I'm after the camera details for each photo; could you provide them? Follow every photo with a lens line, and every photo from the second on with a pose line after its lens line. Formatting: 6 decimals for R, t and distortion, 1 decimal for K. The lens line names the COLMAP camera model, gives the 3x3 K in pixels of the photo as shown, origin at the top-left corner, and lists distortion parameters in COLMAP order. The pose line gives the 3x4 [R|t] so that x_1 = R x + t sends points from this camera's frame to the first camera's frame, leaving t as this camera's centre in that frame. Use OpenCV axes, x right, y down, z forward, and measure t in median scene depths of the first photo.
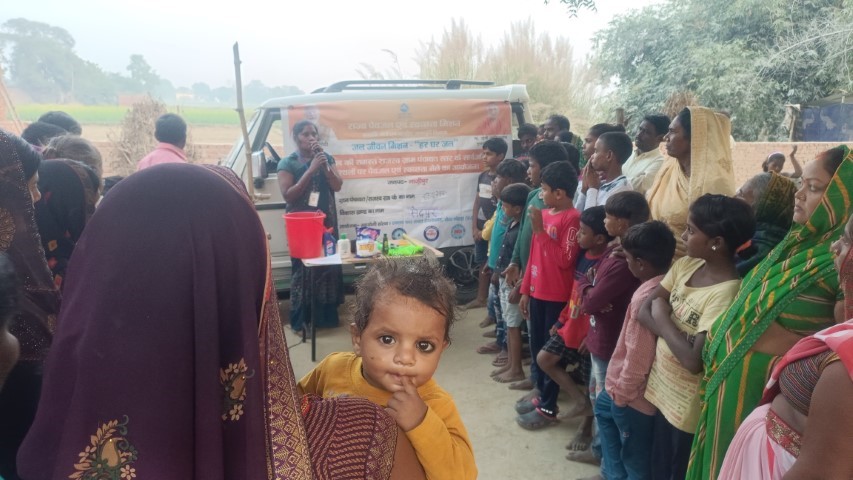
lens RADIAL K [[618.4, 0, 426.5], [0, 618.4, 240.0], [0, 0, 1]] dist [0.009272, 0.003127]
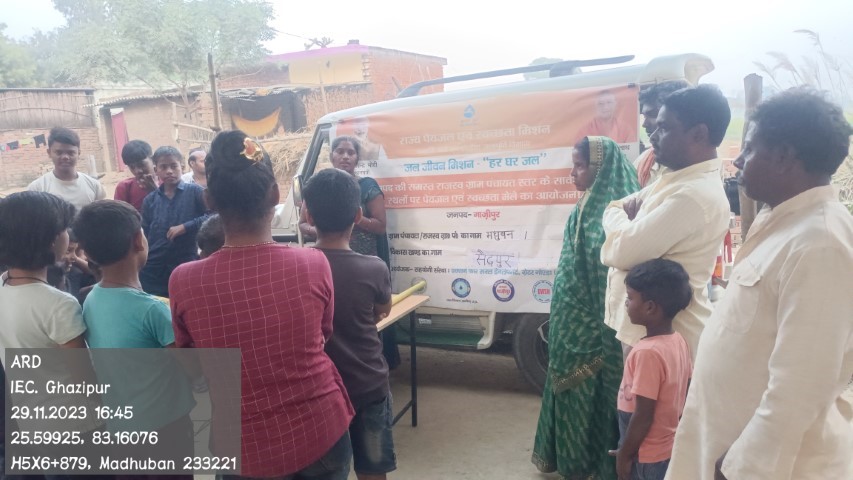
lens RADIAL K [[618.4, 0, 426.5], [0, 618.4, 240.0], [0, 0, 1]] dist [0.009272, 0.003127]
pose [[0.720464, 0.066332, -0.690312, 0.417607], [-0.082847, 0.996519, 0.009290, -0.066384], [0.688526, 0.050497, 0.723452, 0.442437]]
